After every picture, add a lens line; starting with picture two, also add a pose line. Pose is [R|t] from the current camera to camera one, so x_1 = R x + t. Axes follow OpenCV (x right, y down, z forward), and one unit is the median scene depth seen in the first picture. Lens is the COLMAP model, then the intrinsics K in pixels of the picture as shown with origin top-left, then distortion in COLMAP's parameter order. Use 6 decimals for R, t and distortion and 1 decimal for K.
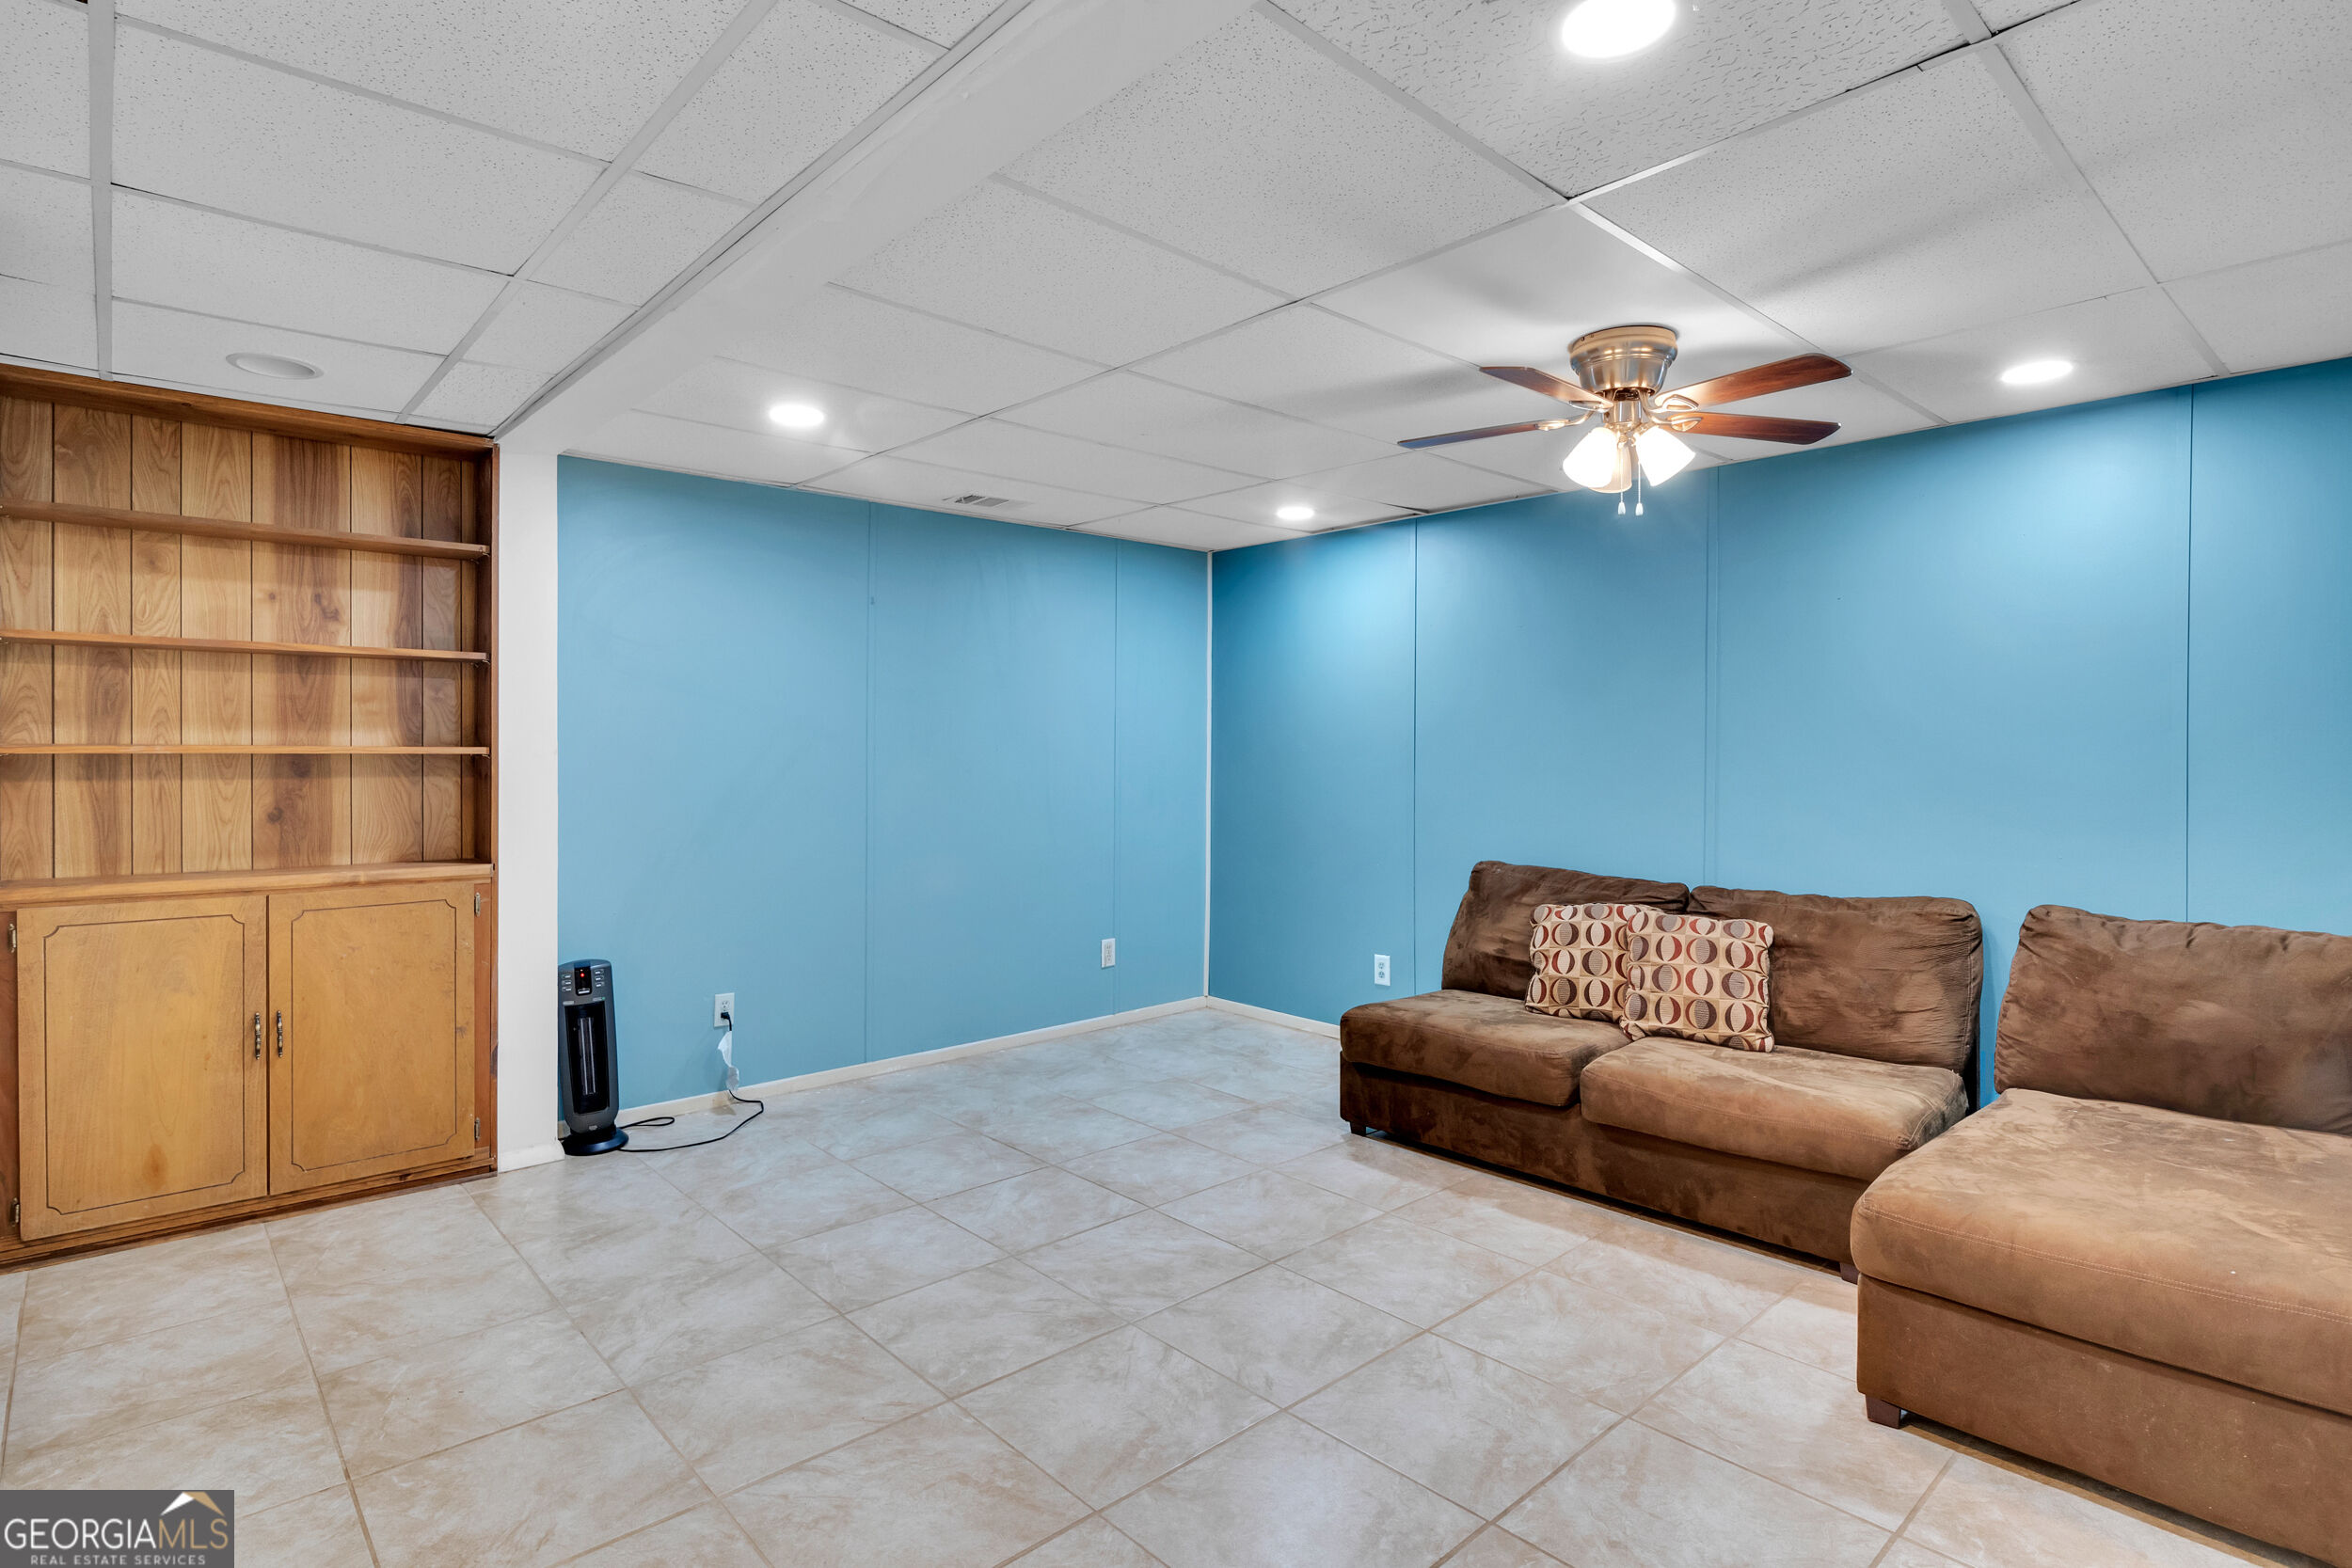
lens RADIAL K [[1189.1, 0, 1185.5], [0, 1189.1, 759.1], [0, 0, 1]] dist [-0.002868, 0.000487]
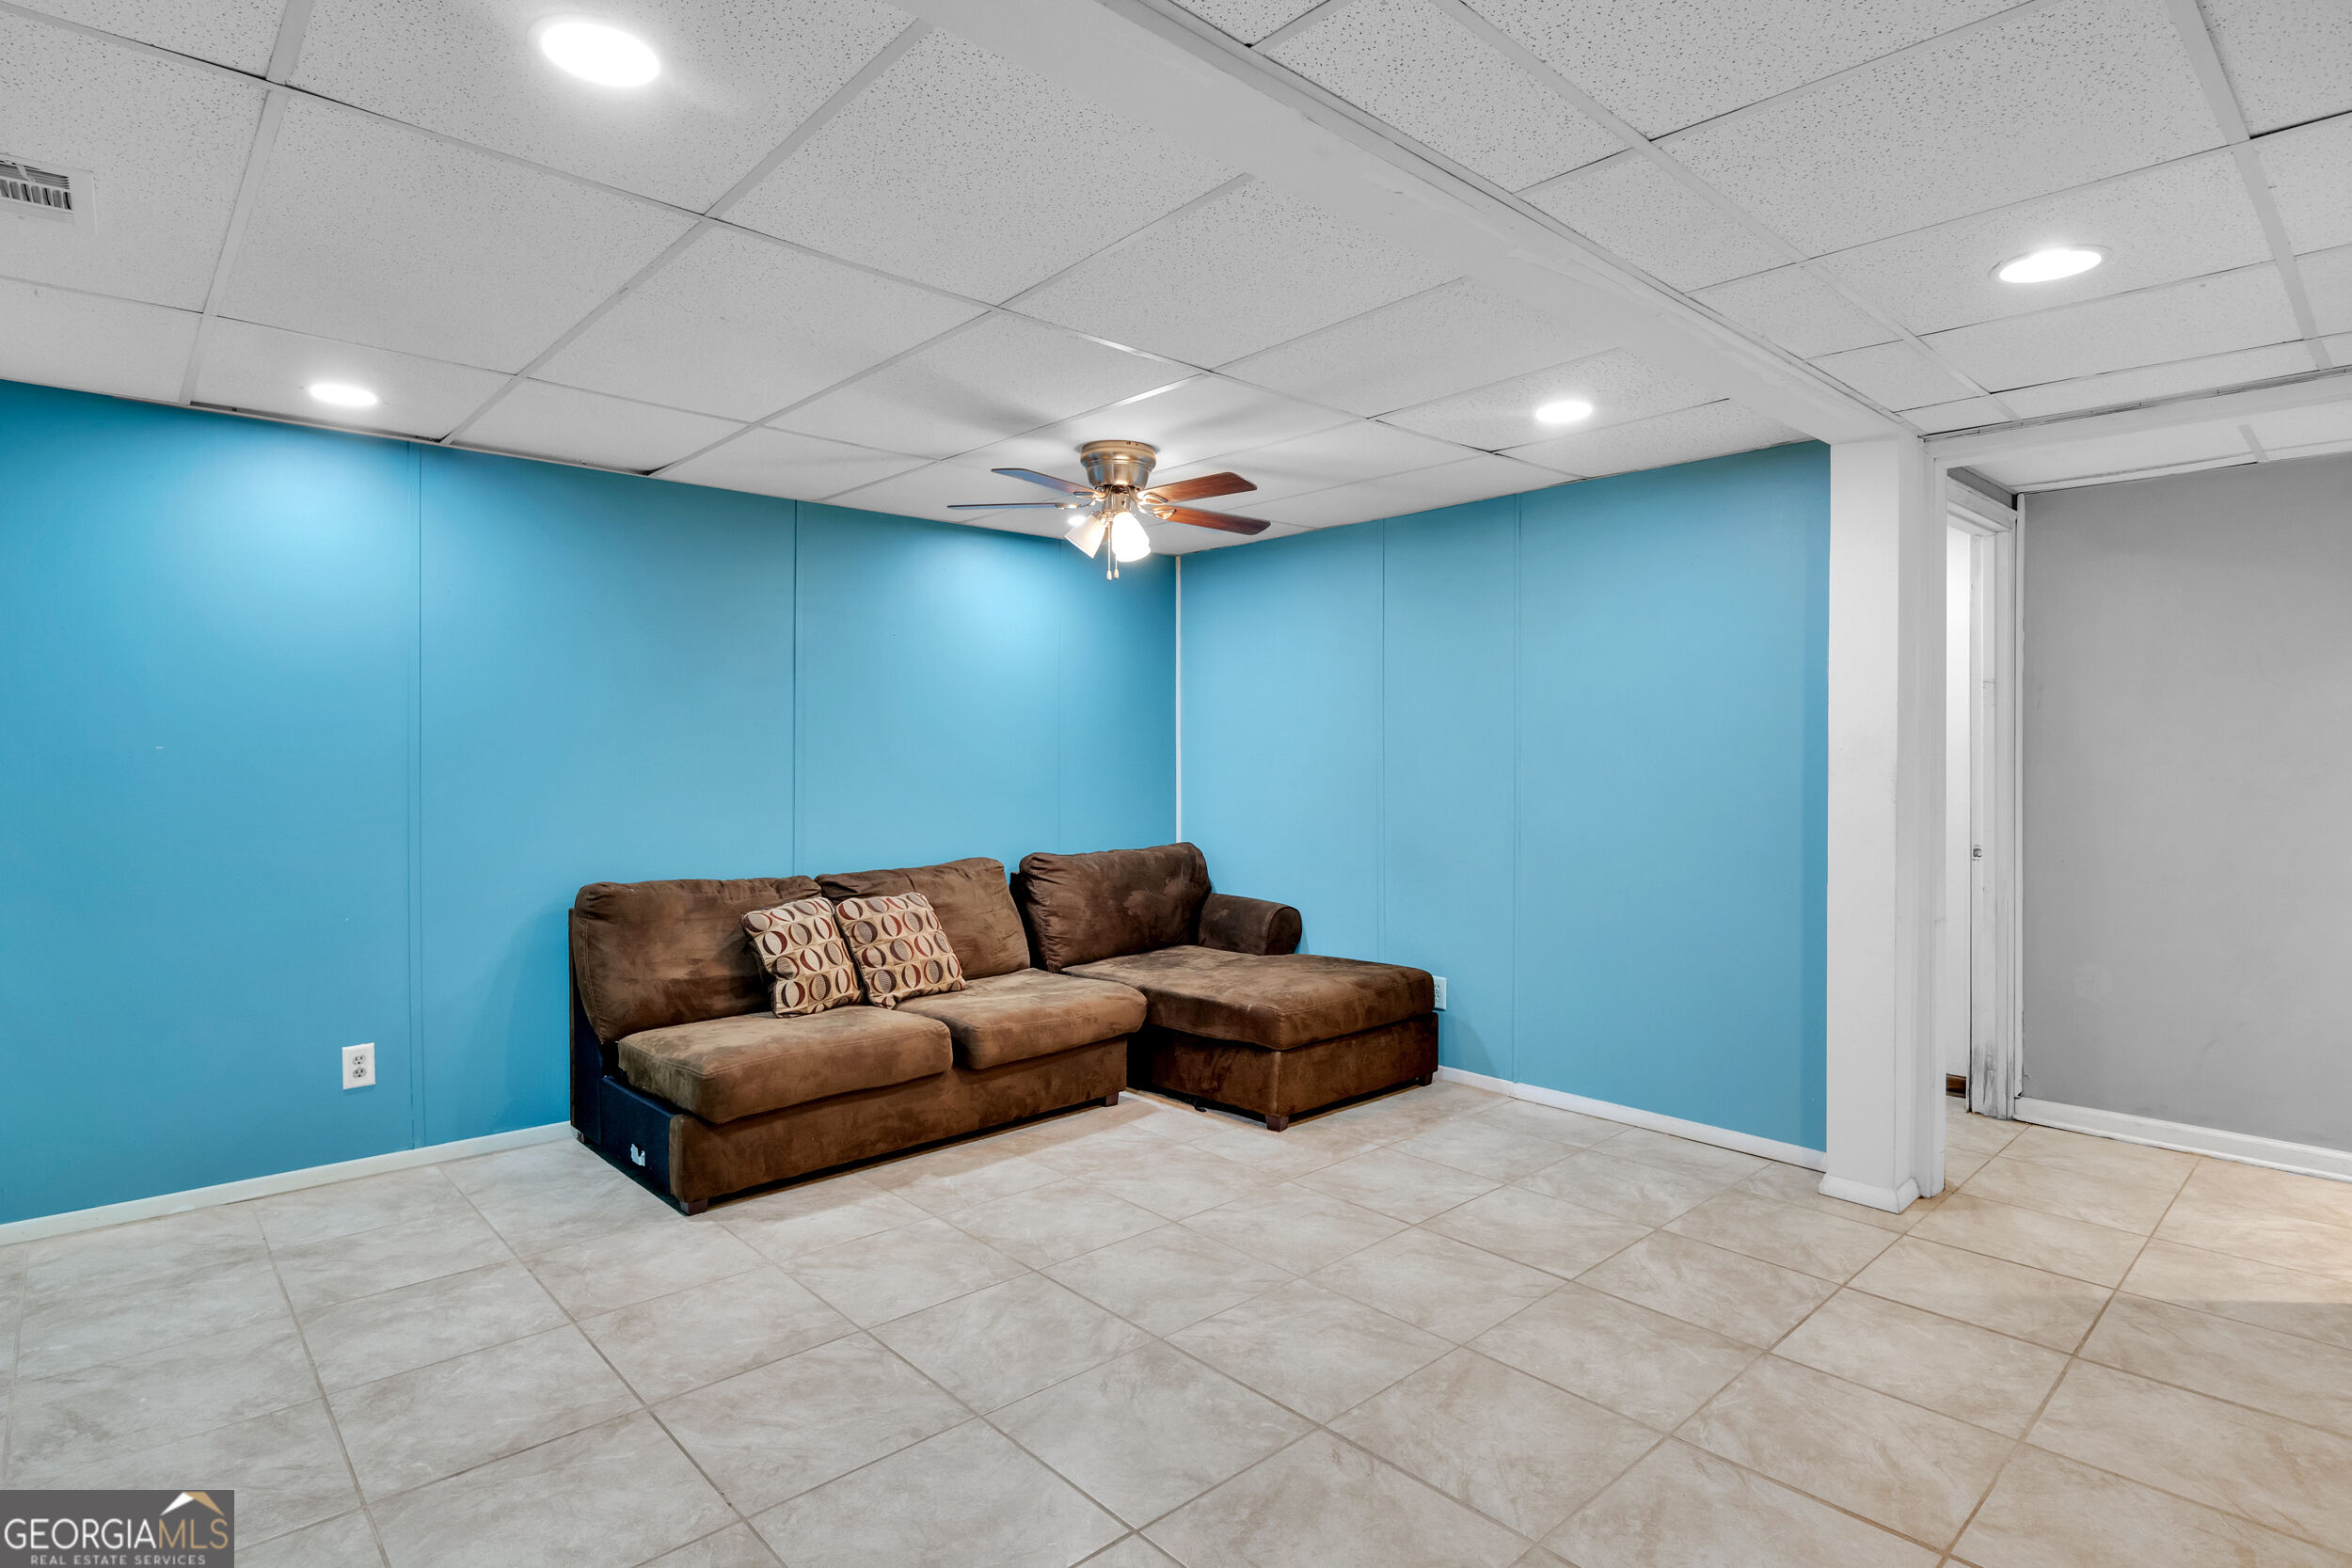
lens RADIAL K [[1189.1, 0, 1184.2], [0, 1189.1, 796.4], [0, 0, 1]] dist [-0.002868, 0.000487]
pose [[-0.006672, -0.035774, 0.999338, -0.801164], [0.003762, 0.999352, 0.035799, -0.006564], [-0.999971, 0.003998, -0.006533, 0.779337]]
